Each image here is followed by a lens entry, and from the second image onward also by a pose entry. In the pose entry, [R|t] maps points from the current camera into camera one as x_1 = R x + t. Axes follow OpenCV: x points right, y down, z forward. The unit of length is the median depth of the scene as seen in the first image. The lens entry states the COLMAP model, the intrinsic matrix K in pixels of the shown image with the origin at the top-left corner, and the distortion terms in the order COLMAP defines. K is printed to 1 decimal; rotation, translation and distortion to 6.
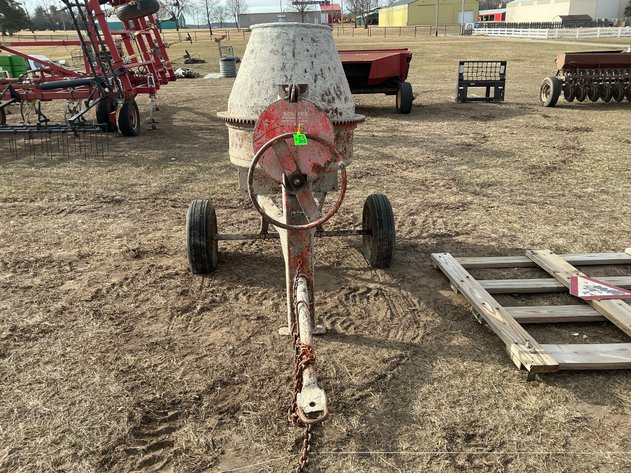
lens RADIAL K [[522.3, 0, 316.6], [0, 522.3, 237.4], [0, 0, 1]] dist [0.053235, -0.092644]
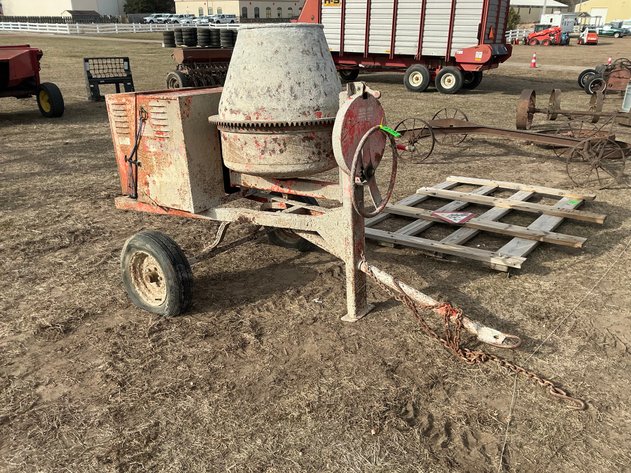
lens RADIAL K [[522.3, 0, 319.2], [0, 522.3, 238.4], [0, 0, 1]] dist [0.053235, -0.092644]
pose [[0.657513, -0.258041, 0.707878, -0.215800], [0.250834, 0.960899, 0.117287, -0.030678], [-0.710464, 0.100442, 0.696529, 0.079866]]
